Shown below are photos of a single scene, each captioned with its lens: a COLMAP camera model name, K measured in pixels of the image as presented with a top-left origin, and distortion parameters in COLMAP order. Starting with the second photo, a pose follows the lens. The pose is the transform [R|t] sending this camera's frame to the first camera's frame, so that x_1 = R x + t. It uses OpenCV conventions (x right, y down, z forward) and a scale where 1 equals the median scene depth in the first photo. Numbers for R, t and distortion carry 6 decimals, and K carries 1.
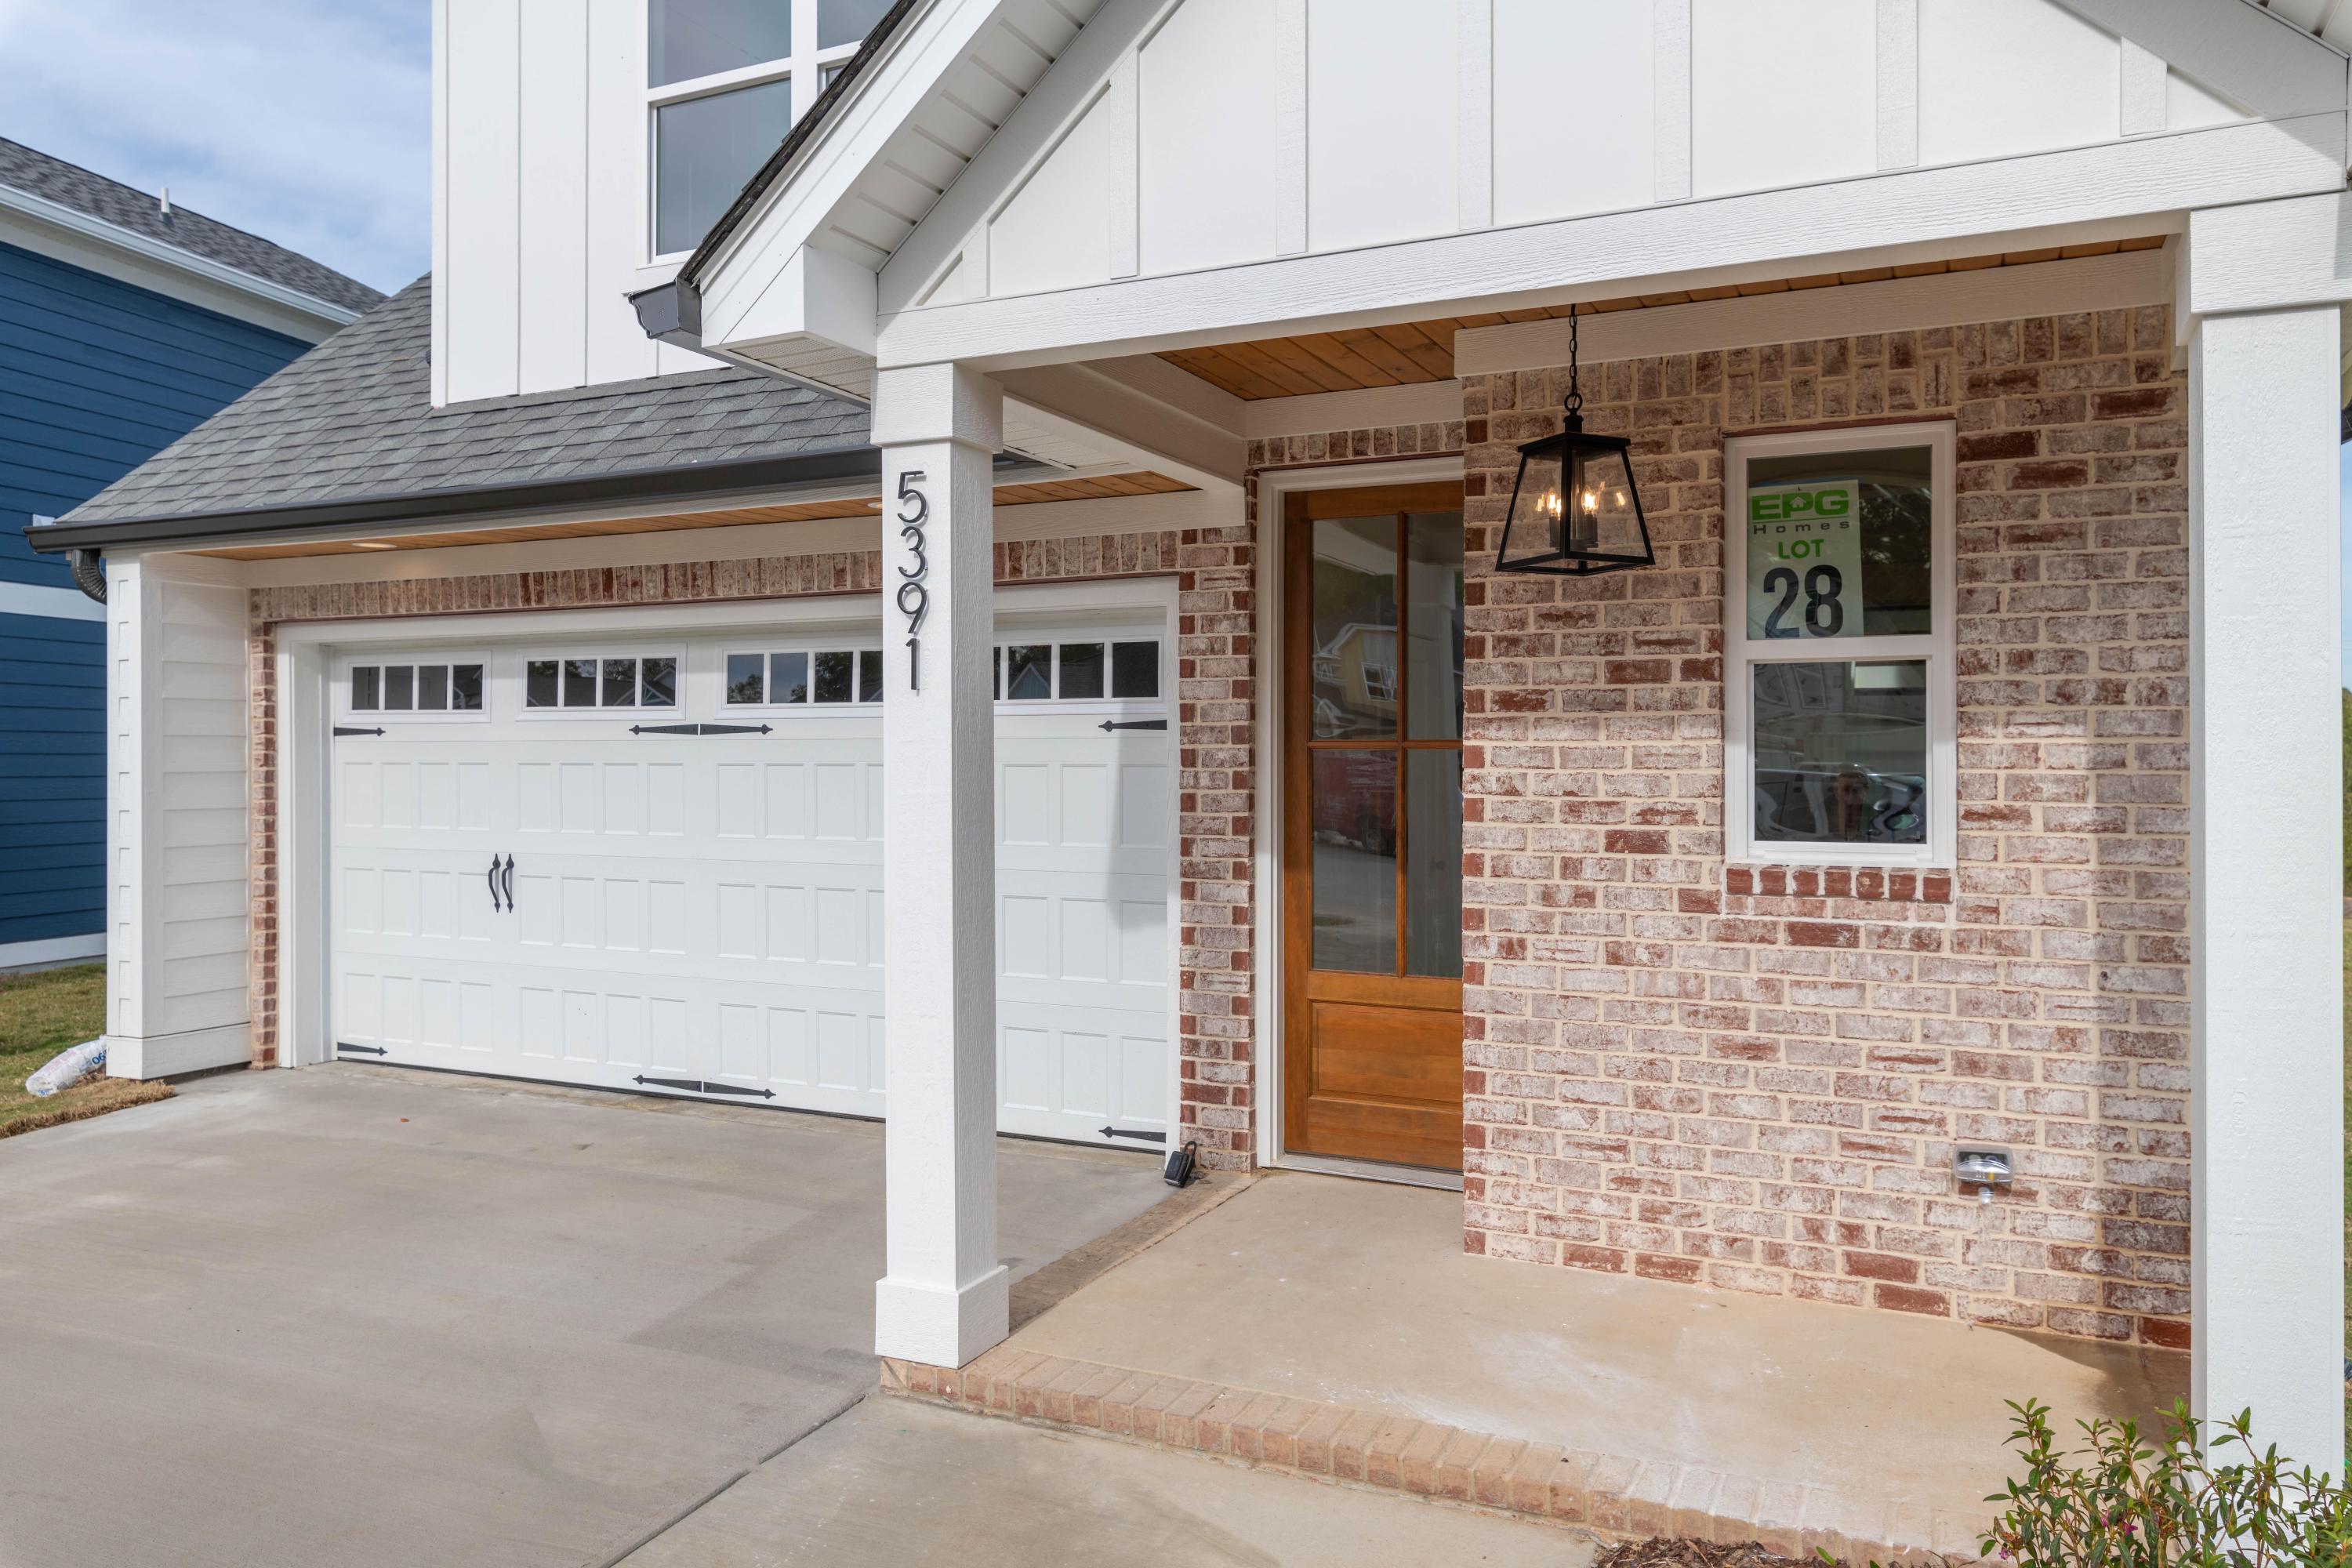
lens RADIAL K [[1663.5, 0, 1177.4], [0, 1663.5, 701.9], [0, 0, 1]] dist [-0.000623, 0.000691]
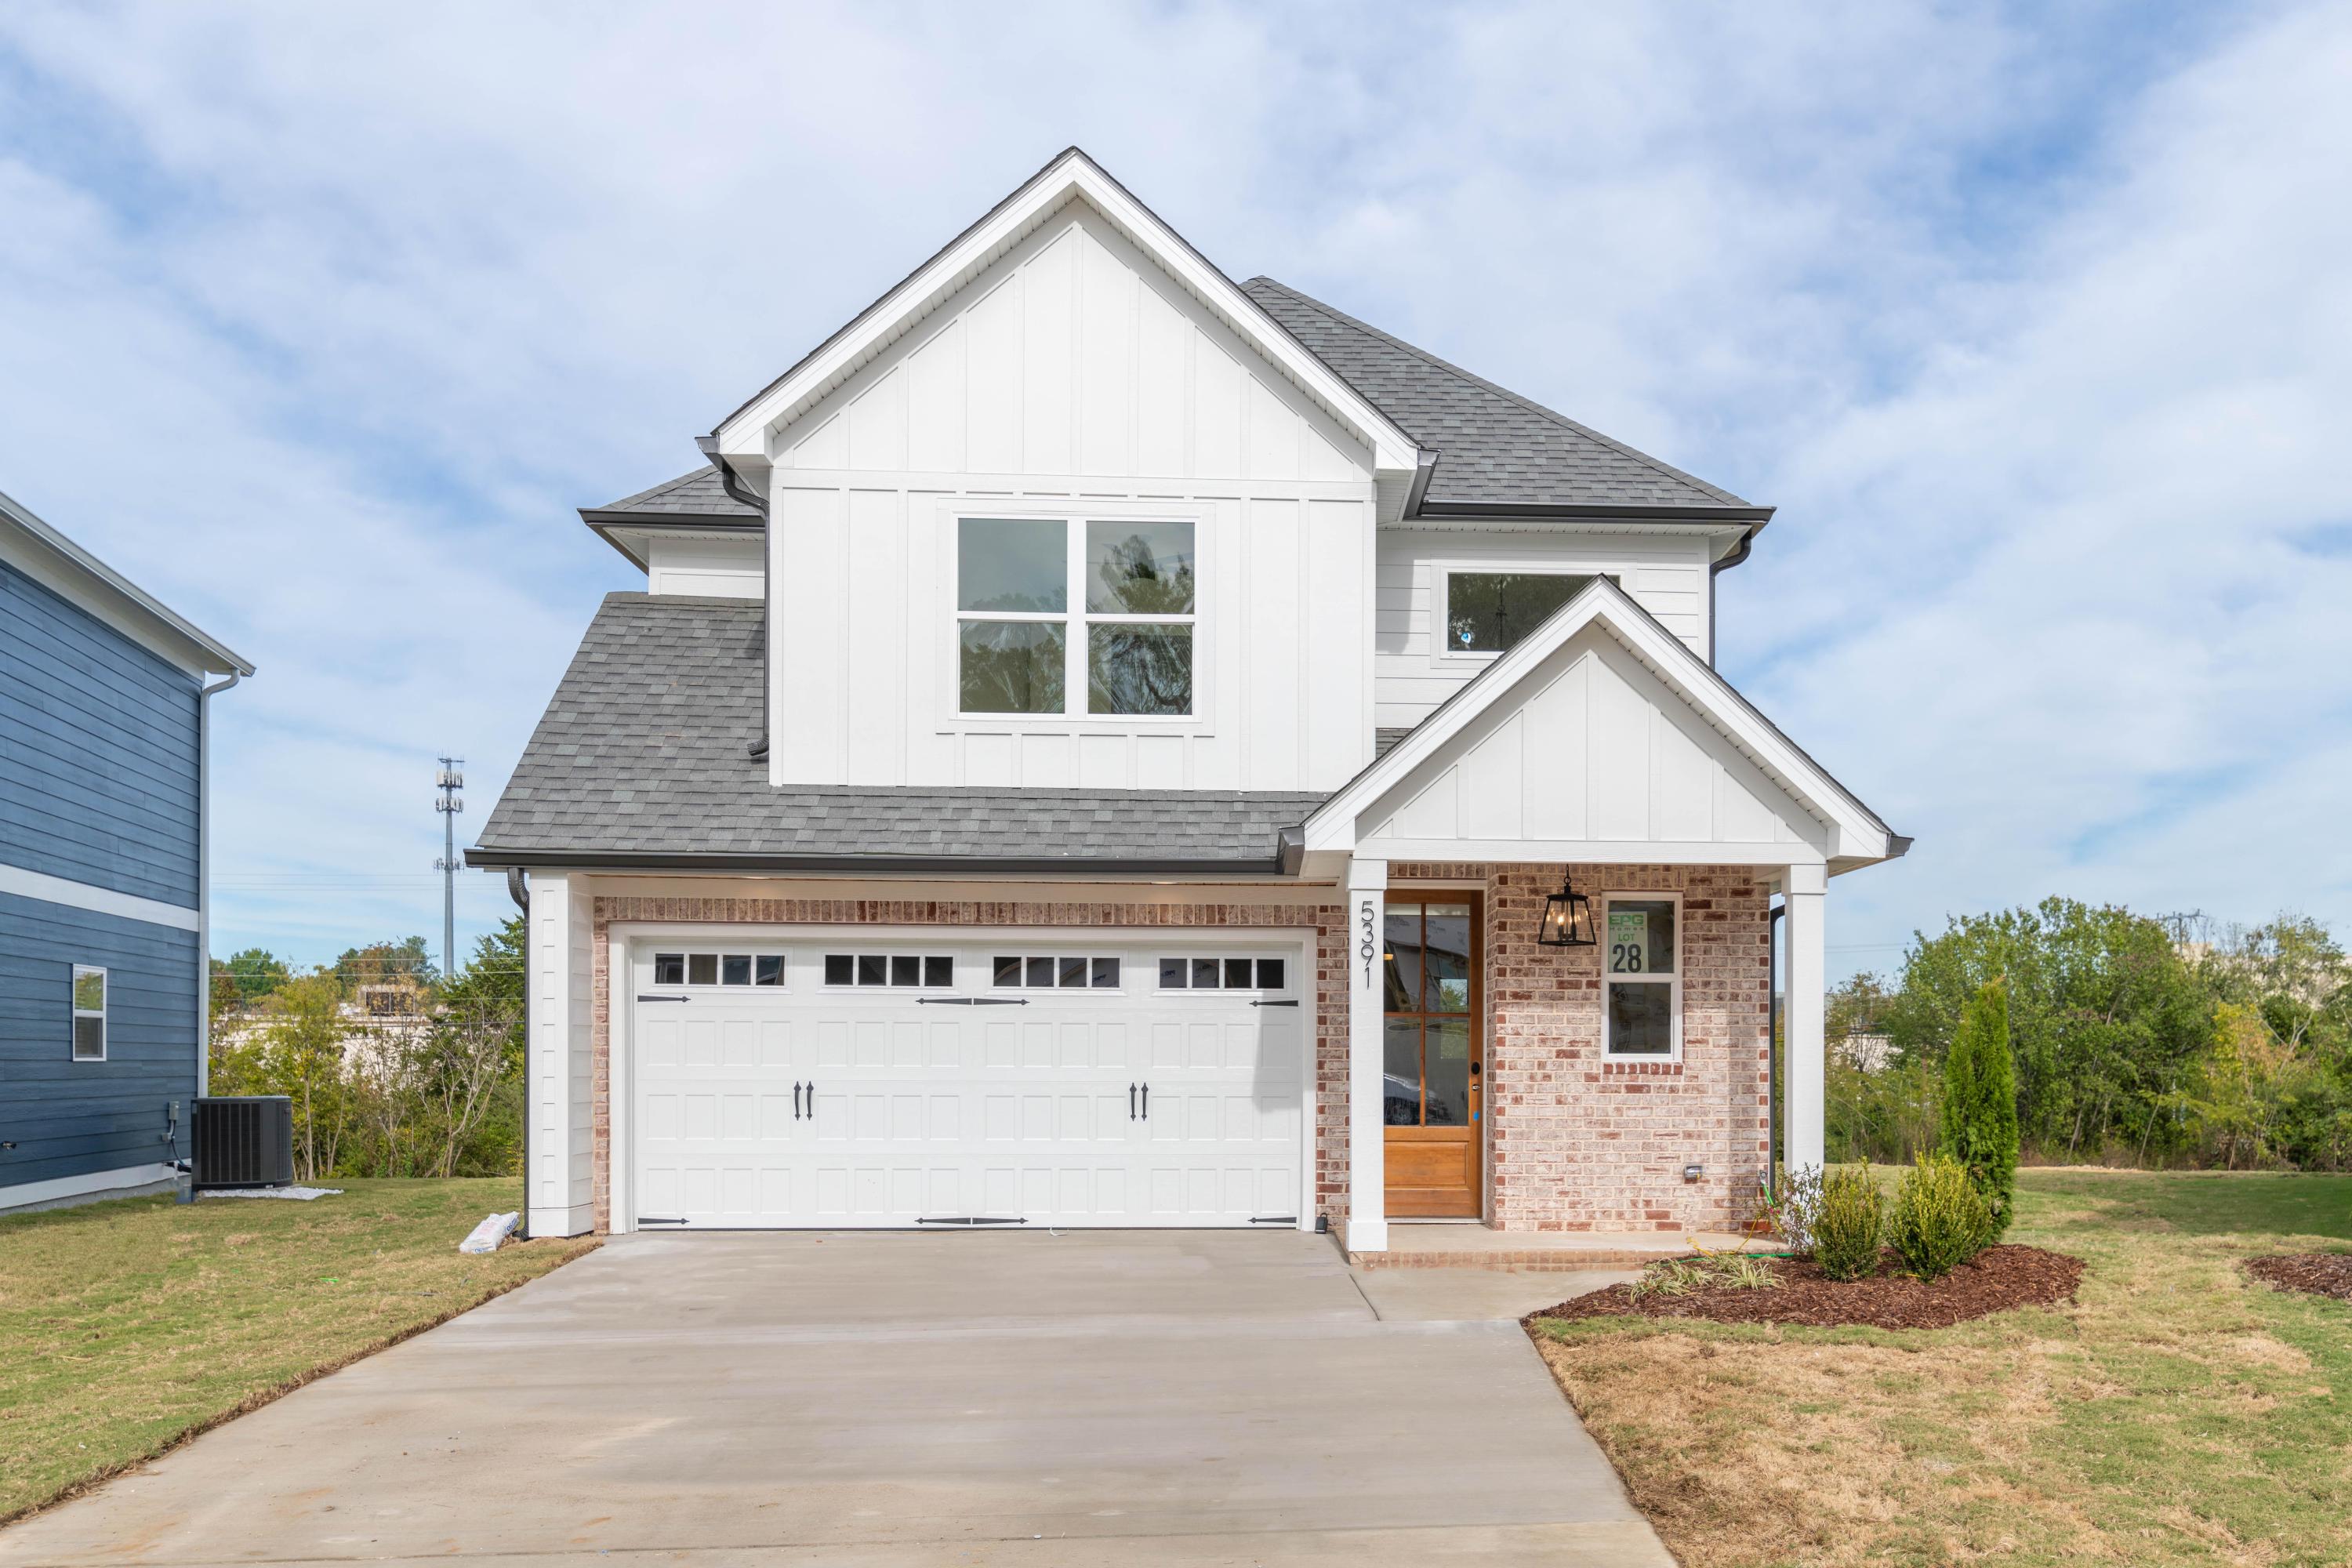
lens RADIAL K [[3306.1, 0, 1176.0], [0, 3306.1, 784.0], [0, 0, 1]] dist [-0.017001, -0.021957]
pose [[0.859088, 0.050690, 0.509312, -2.711940], [-0.020697, 0.997710, -0.064388, 0.012578], [-0.511410, 0.044773, 0.858170, -2.892922]]
